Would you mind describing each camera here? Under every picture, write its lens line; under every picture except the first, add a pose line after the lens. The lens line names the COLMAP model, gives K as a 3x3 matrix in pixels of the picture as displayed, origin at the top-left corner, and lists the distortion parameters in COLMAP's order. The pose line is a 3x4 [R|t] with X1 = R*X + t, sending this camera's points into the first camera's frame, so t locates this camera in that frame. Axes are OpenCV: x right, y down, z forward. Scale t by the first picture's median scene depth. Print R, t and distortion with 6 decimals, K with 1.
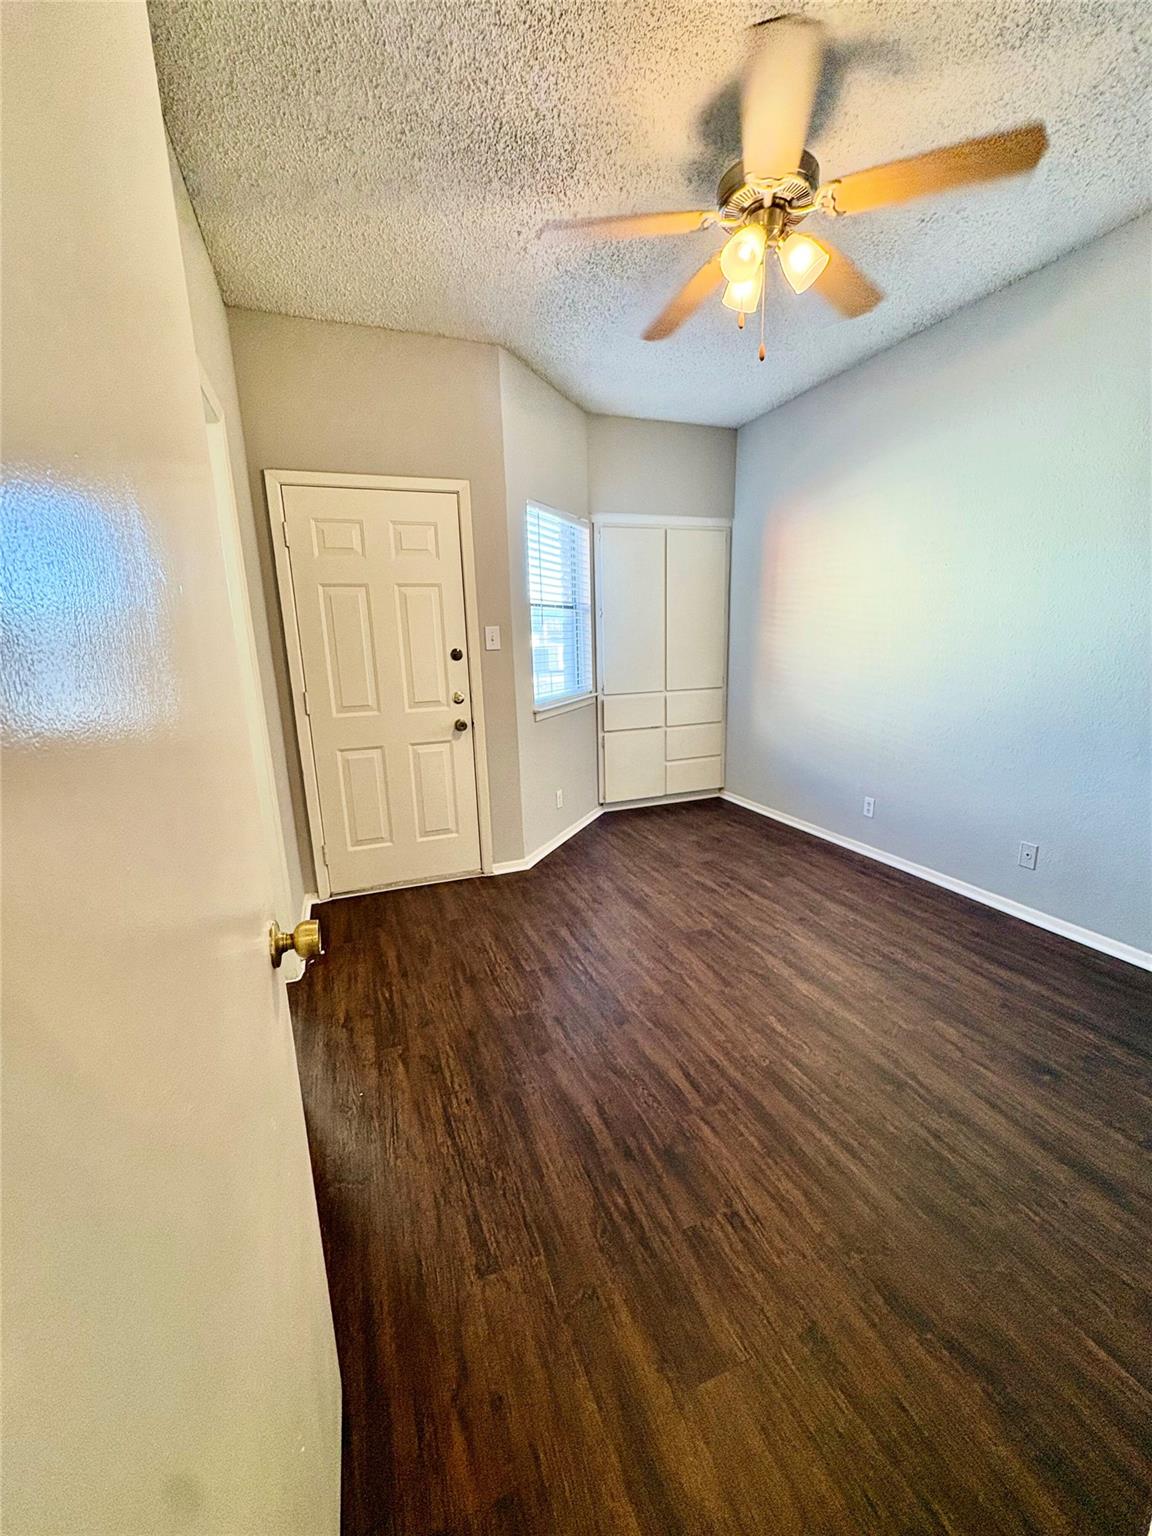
lens RADIAL K [[613.0, 0, 573.5], [0, 613.0, 770.8], [0, 0, 1]] dist [0.000138, 0.000664]
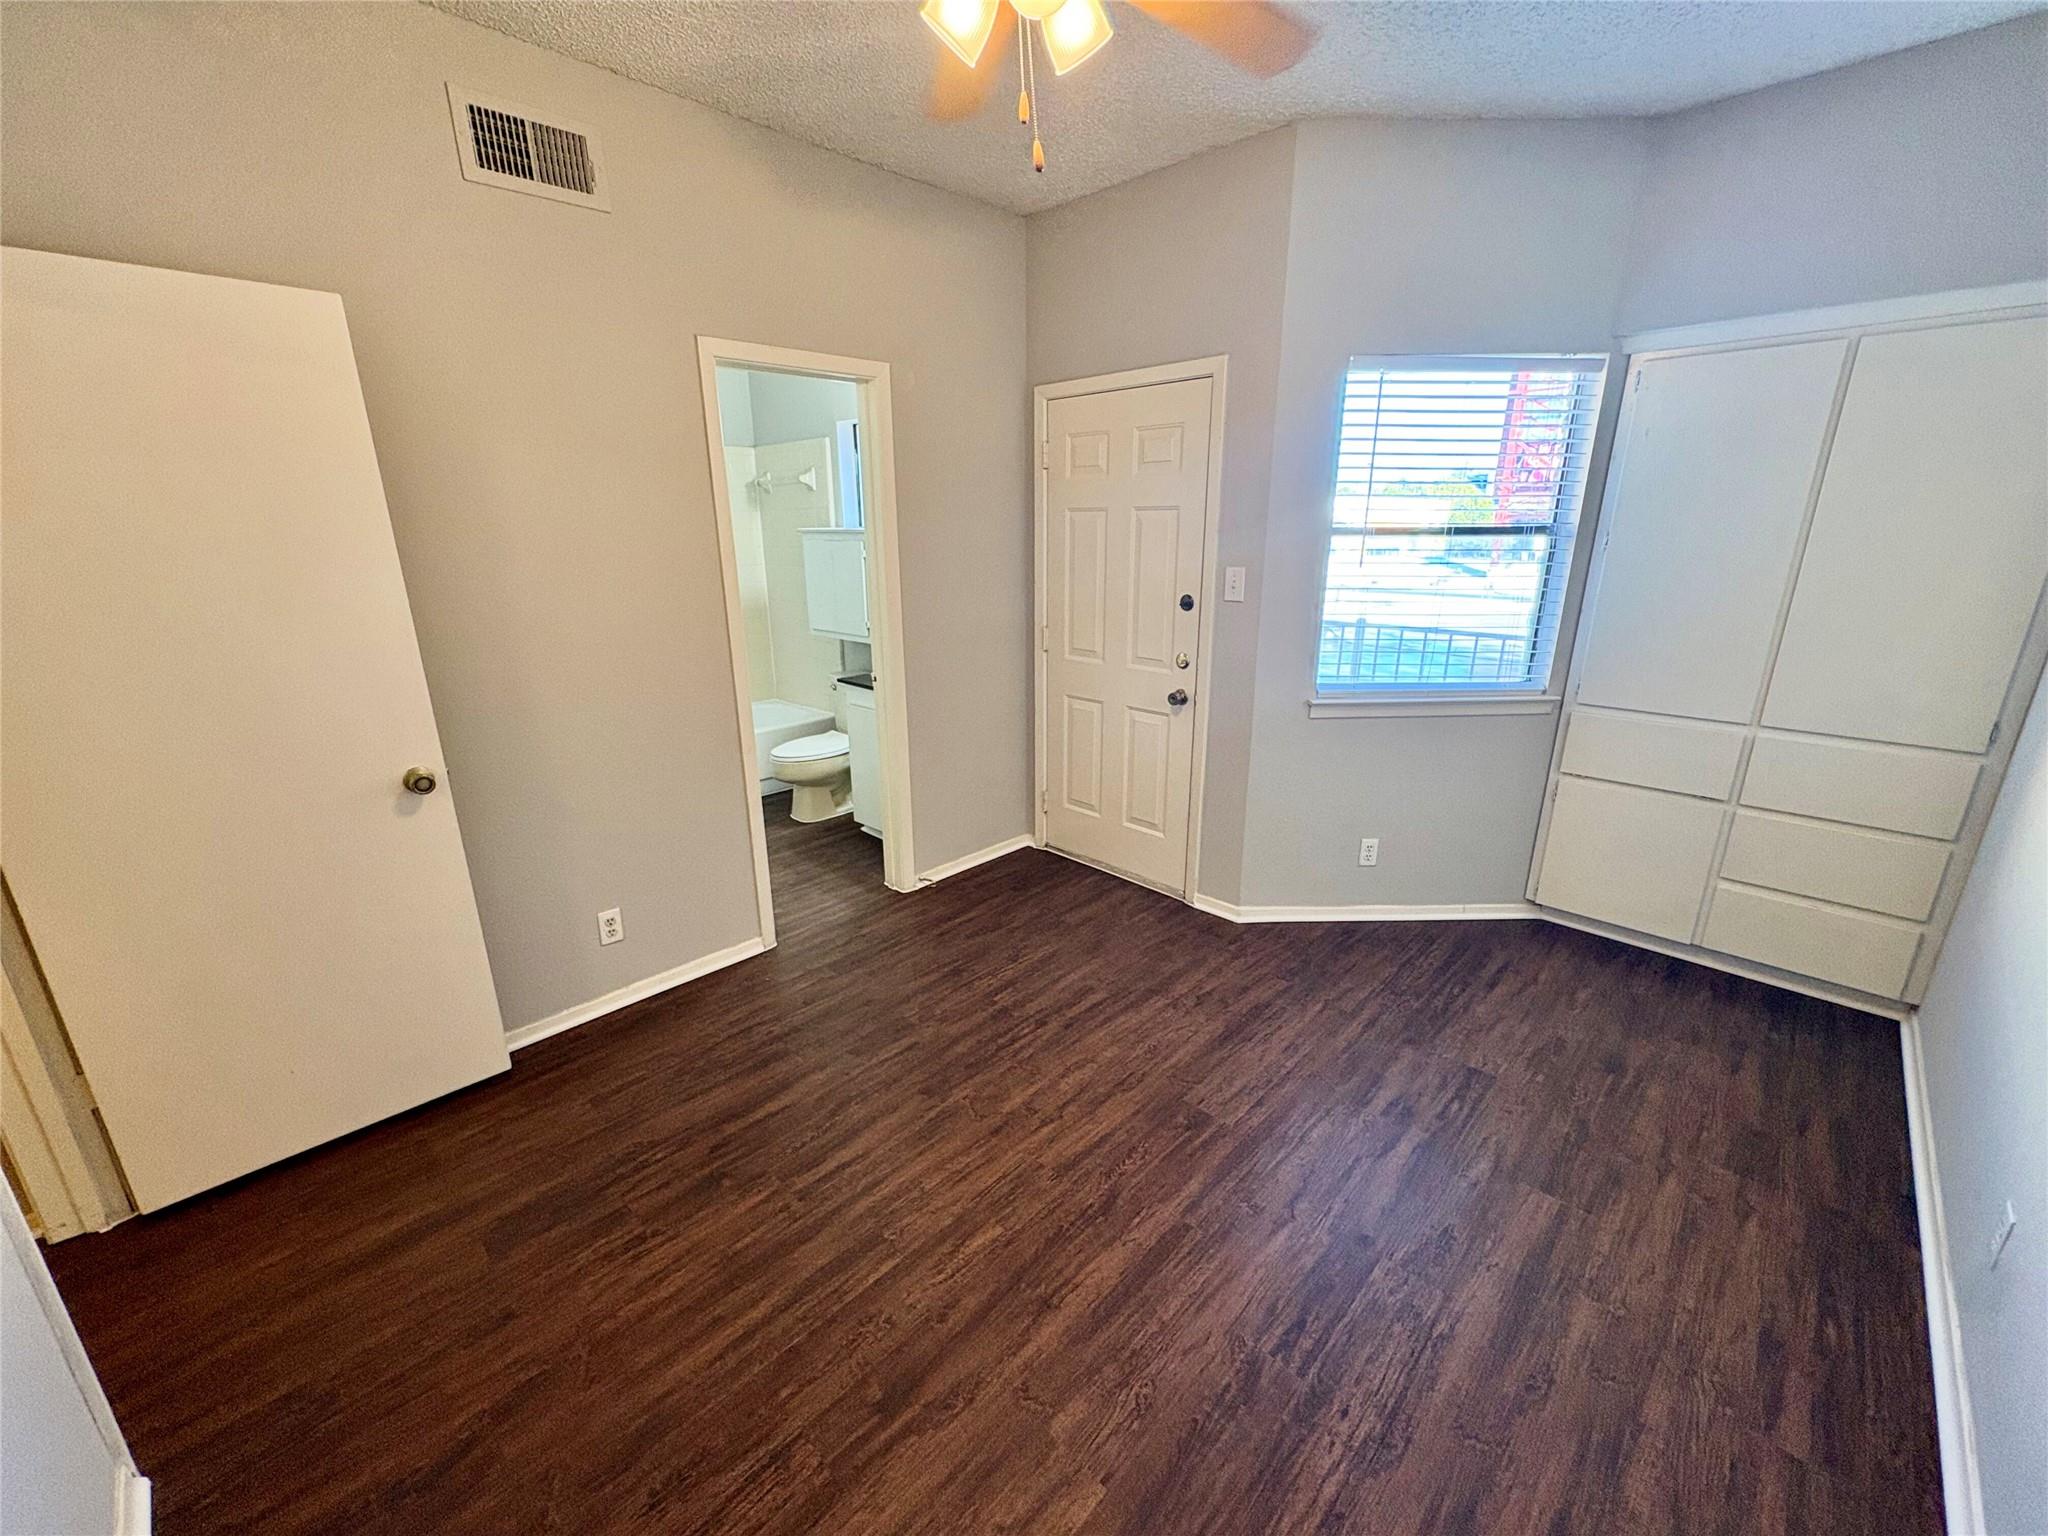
lens RADIAL K [[817.4, 0, 1026.8], [0, 817.4, 768.8], [0, 0, 1]] dist [0.000138, 0.000664]
pose [[0.420618, 0.287769, -0.860389, 0.646949], [-0.205563, 0.953926, 0.218560, -0.178386], [0.883643, 0.084934, 0.460393, 0.403565]]
